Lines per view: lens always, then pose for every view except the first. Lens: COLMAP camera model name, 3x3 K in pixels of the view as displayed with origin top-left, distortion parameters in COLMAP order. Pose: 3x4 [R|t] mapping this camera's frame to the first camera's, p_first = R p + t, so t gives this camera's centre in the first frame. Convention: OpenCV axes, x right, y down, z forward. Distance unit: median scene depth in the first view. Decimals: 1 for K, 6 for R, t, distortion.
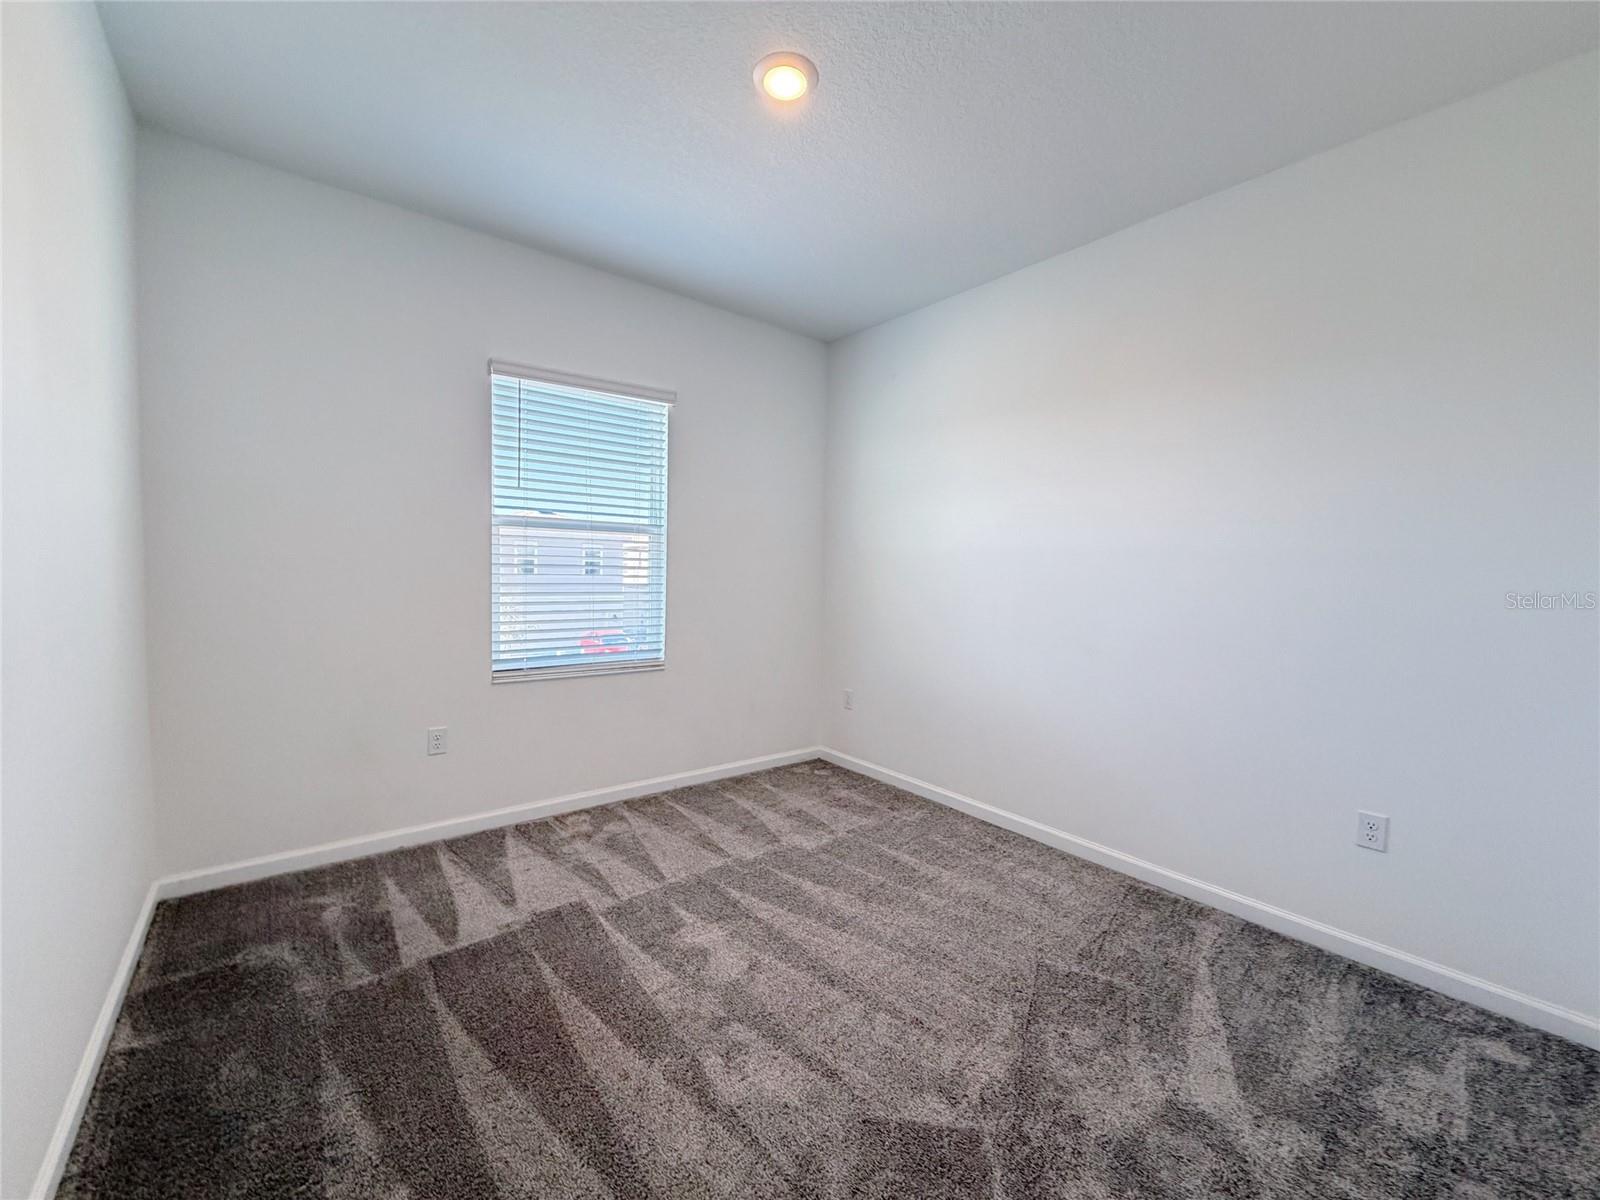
lens RADIAL K [[642.2, 0, 798.9], [0, 642.2, 599.1], [0, 0, 1]] dist [-0.000580, 0.000421]
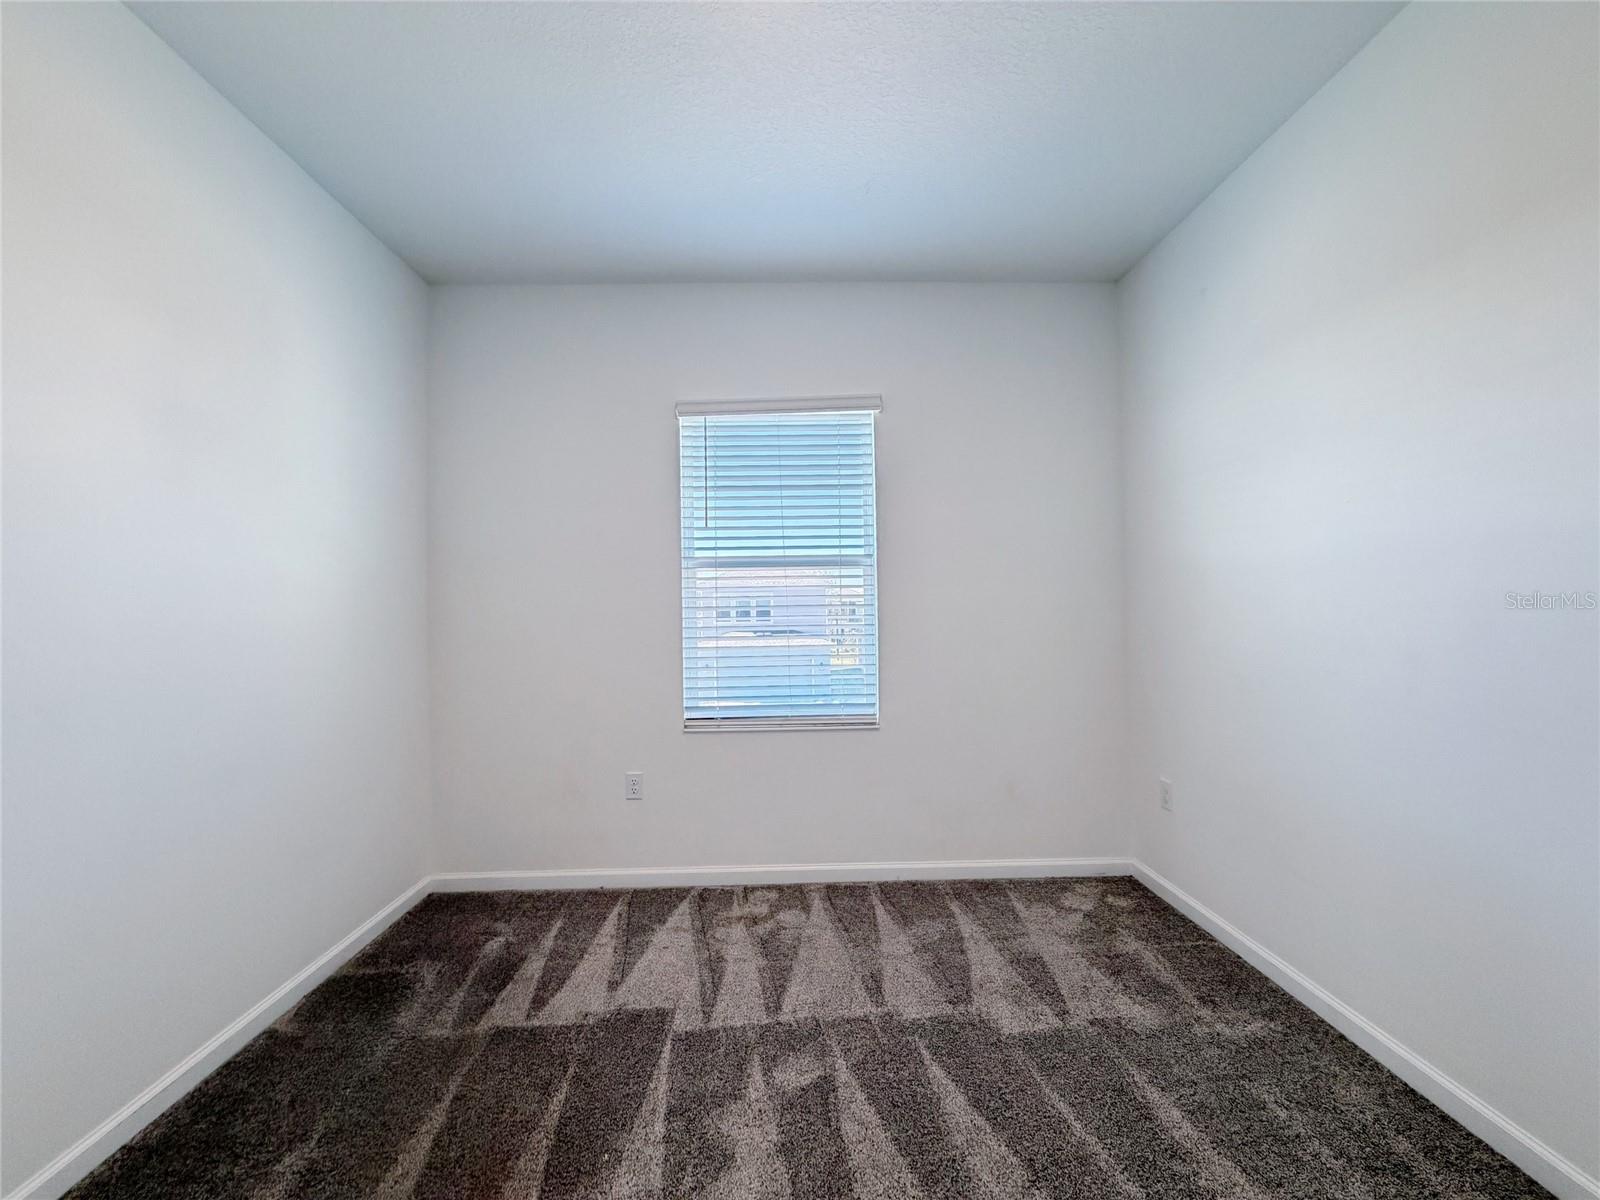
lens RADIAL K [[642.2, 0, 796.9], [0, 642.2, 598.7], [0, 0, 1]] dist [-0.000580, 0.000421]
pose [[0.793340, -0.046431, -0.607006, 0.254275], [0.006312, 0.997661, -0.068064, -0.001212], [0.608747, 0.050166, 0.791777, 0.335603]]
